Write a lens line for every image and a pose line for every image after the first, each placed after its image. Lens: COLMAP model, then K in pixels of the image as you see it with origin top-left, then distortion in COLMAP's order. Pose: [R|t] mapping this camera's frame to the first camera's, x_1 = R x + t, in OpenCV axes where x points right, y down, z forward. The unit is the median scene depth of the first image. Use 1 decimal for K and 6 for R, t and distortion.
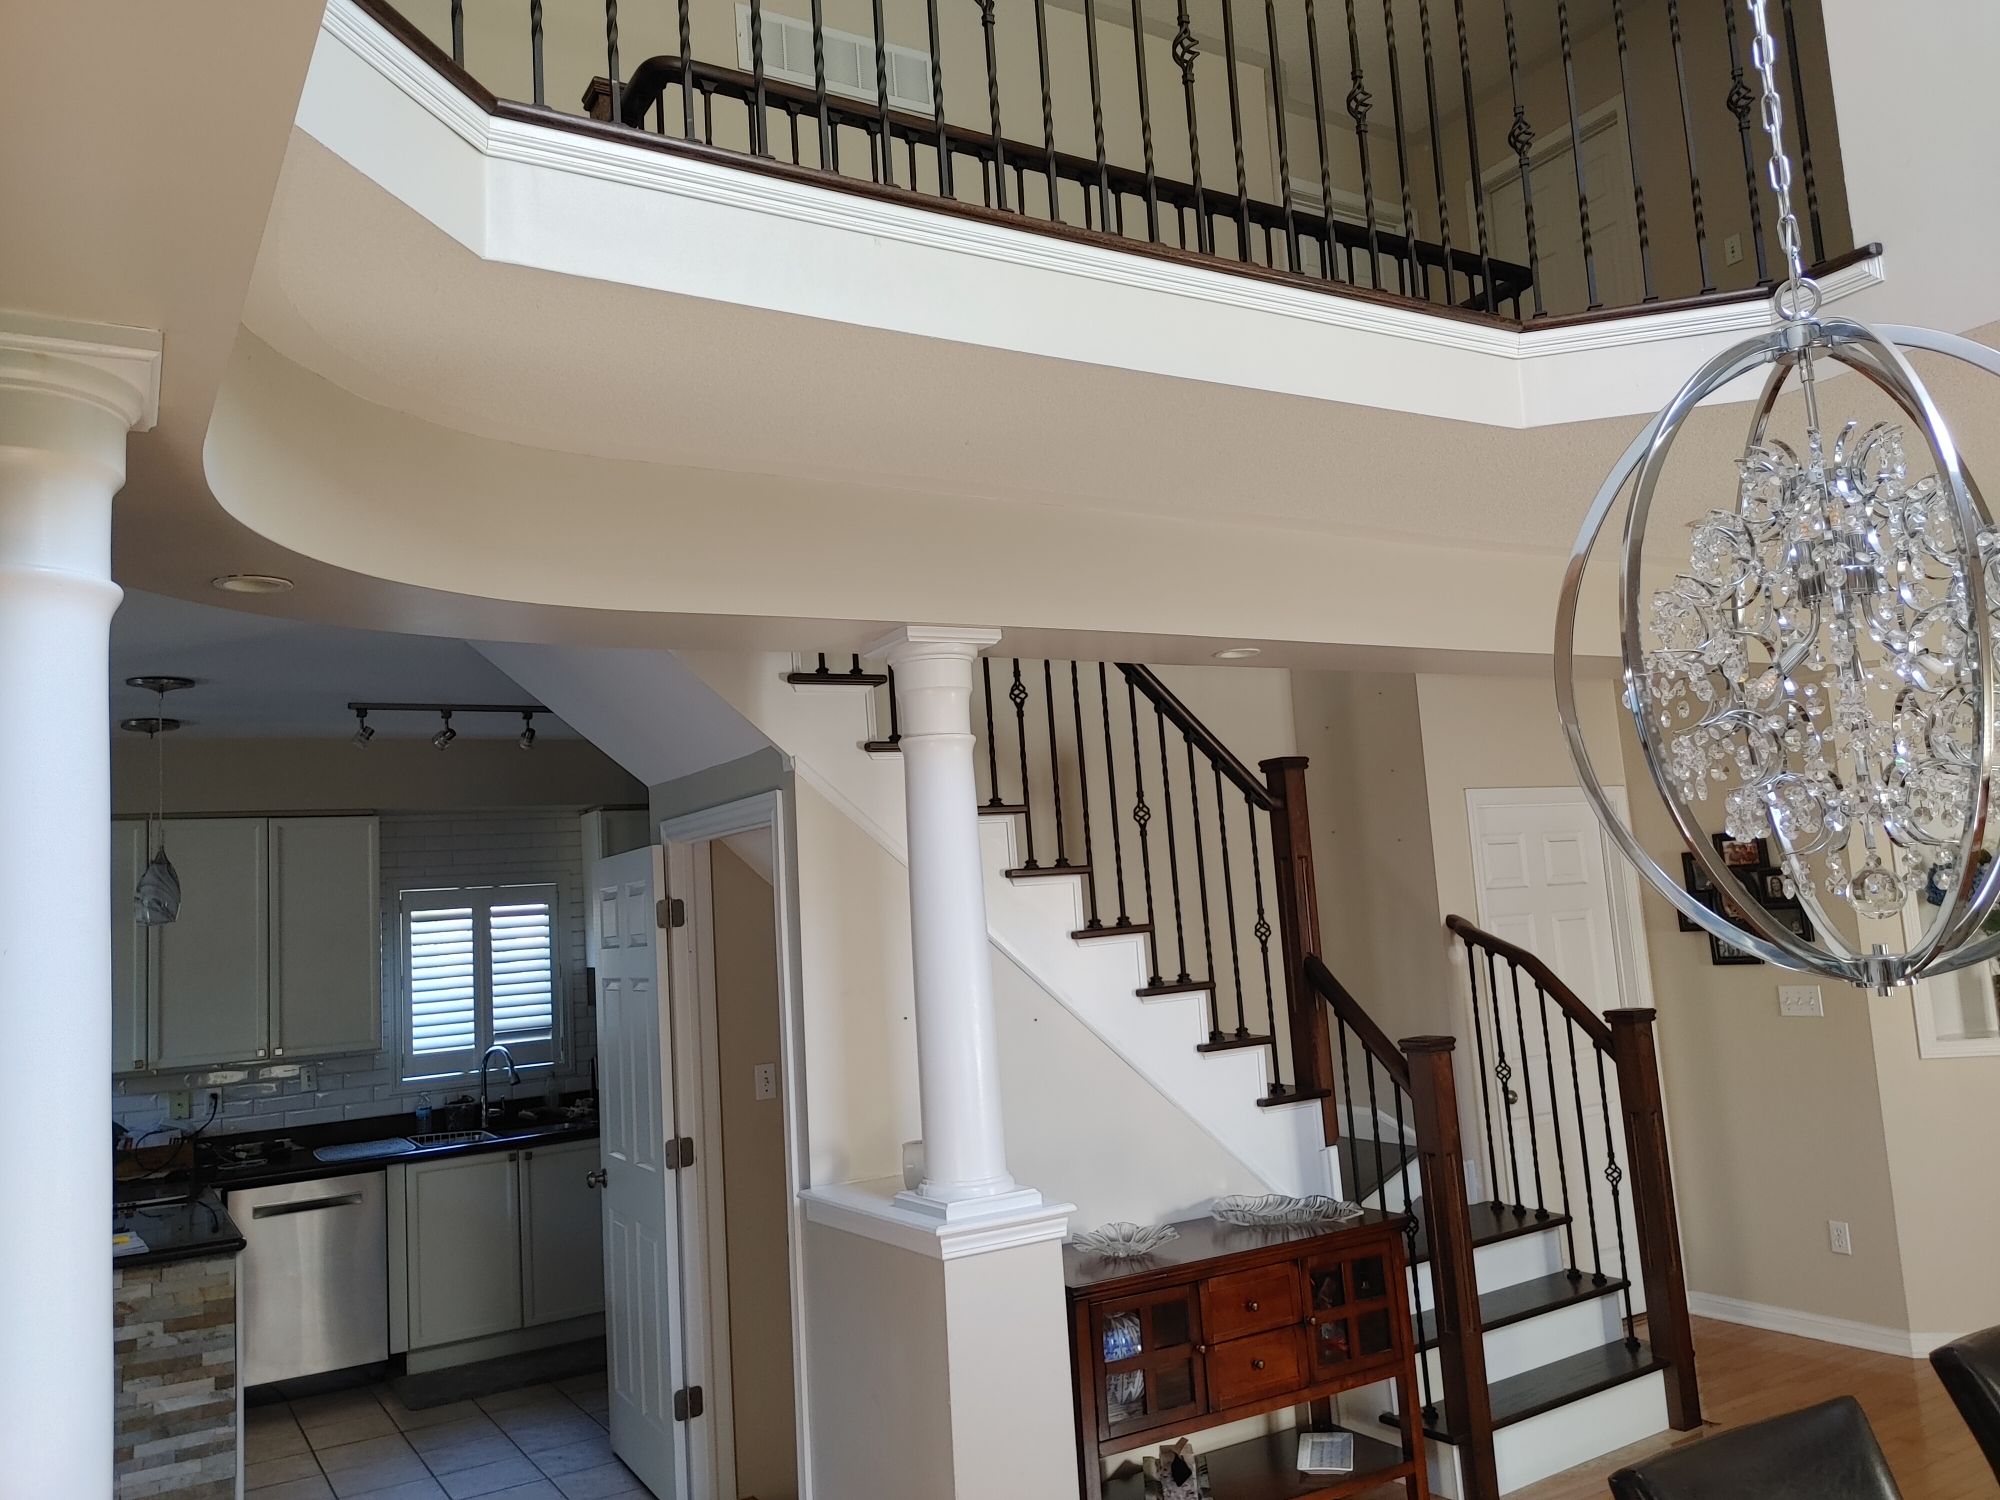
lens RADIAL K [[1501.1, 0, 1030.9], [0, 1501.1, 740.3], [0, 0, 1]] dist [0.066386, -0.081871]
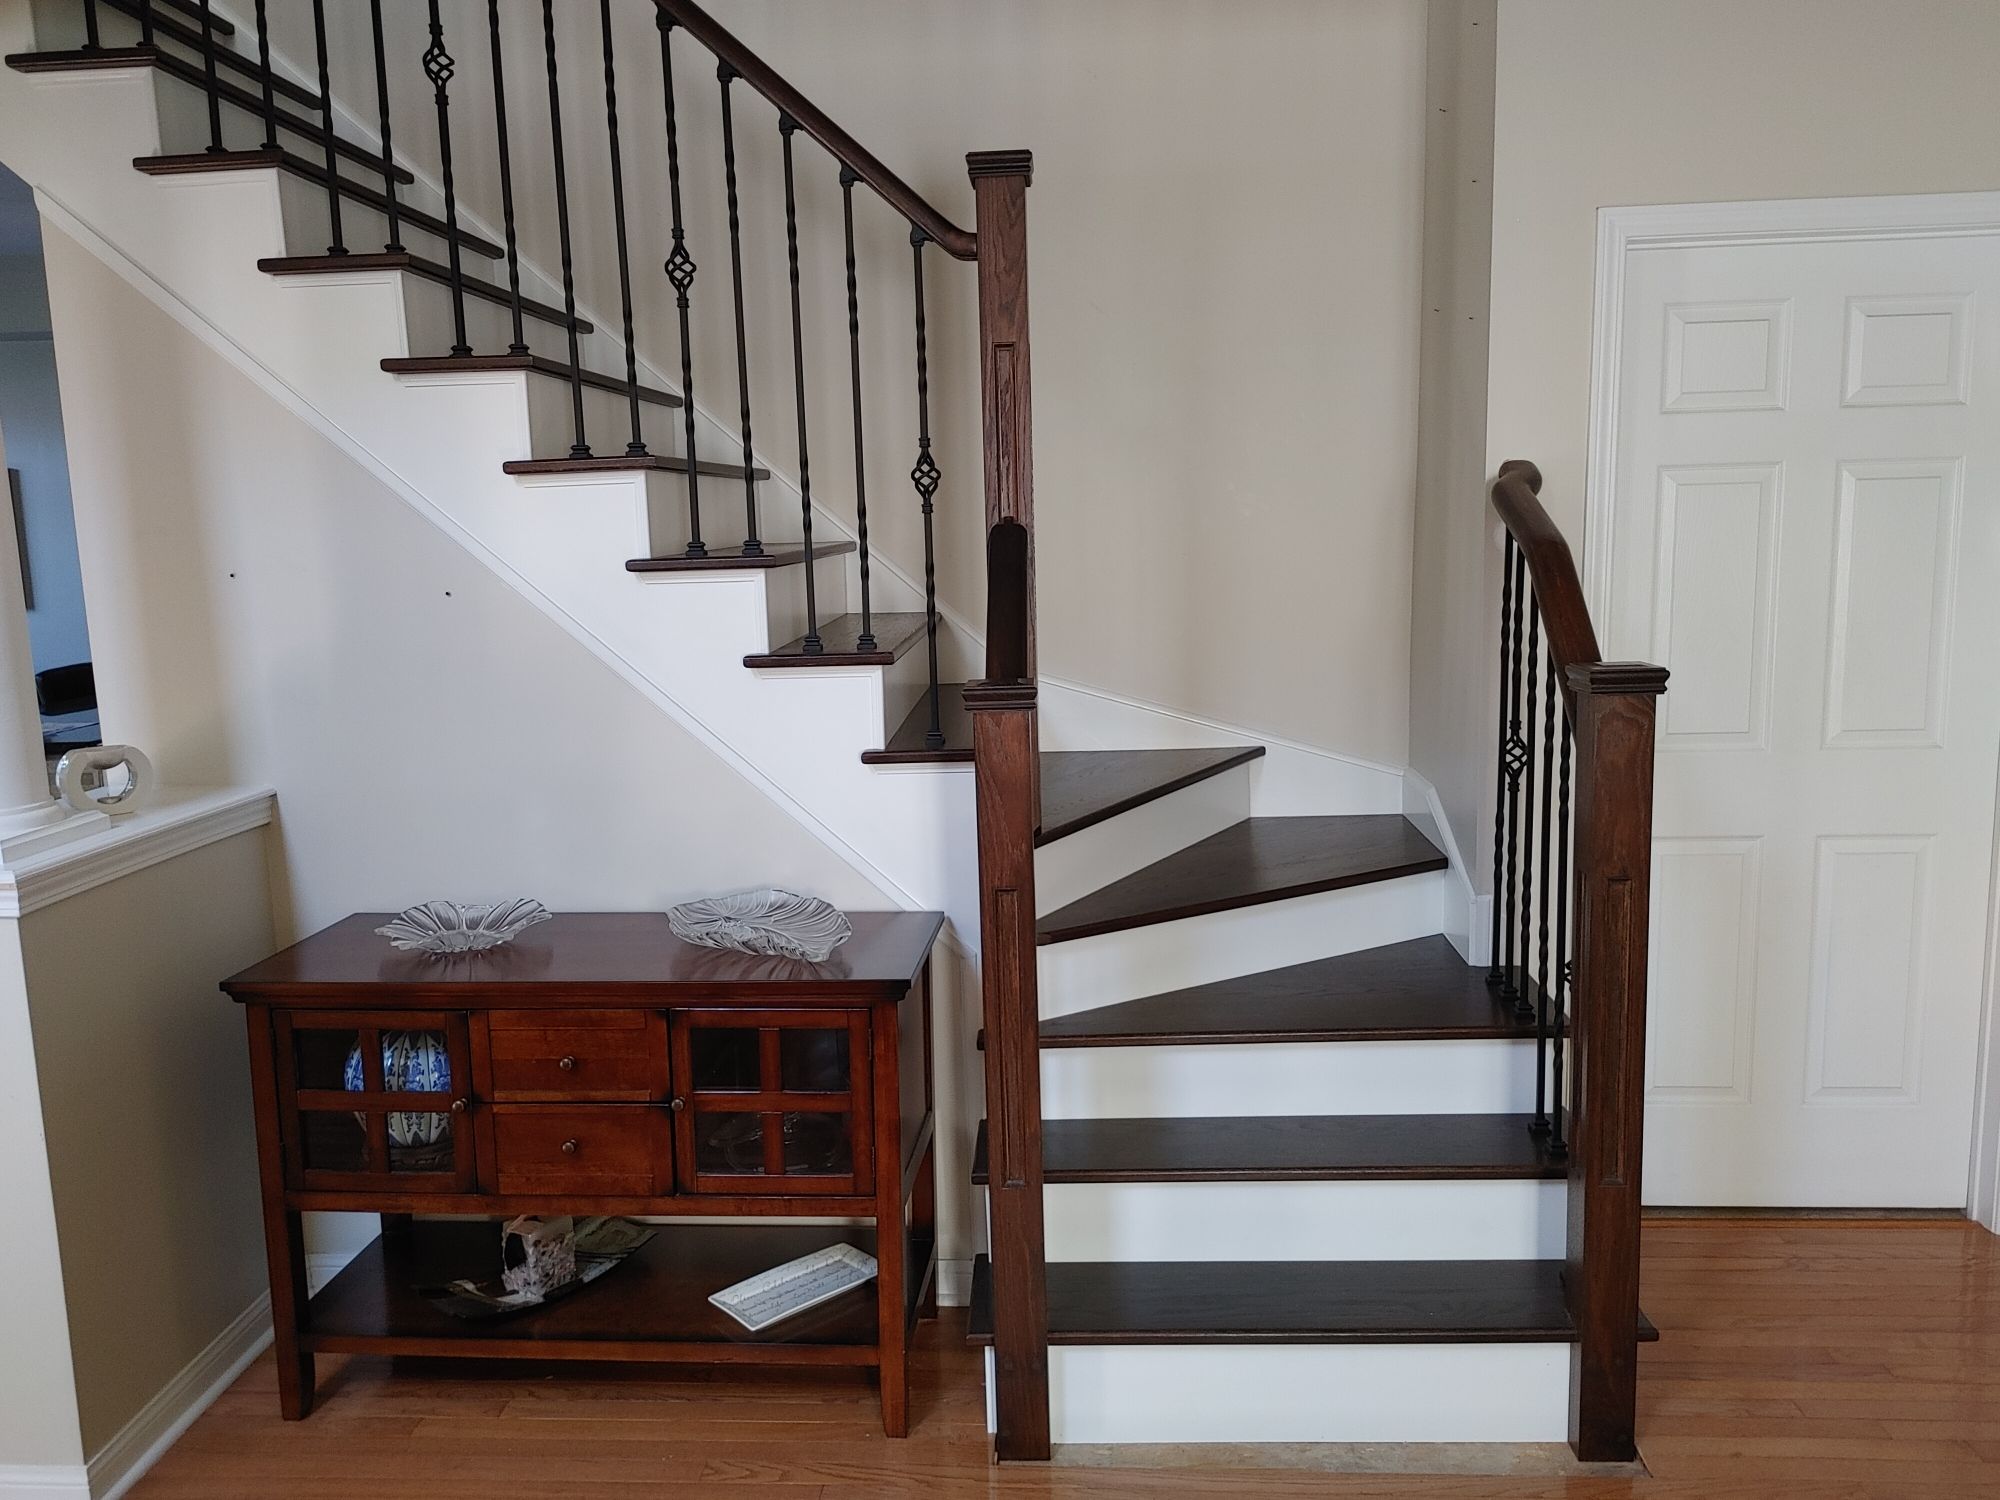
lens RADIAL K [[1501.1, 0, 1000.0], [0, 1501.1, 746.4], [0, 0, 1]] dist [0.066386, -0.081871]
pose [[0.812984, 0.134966, -0.566429, 0.559451], [0.041602, 0.956817, 0.287698, 0.064220], [0.580798, -0.257458, 0.772262, 0.573676]]
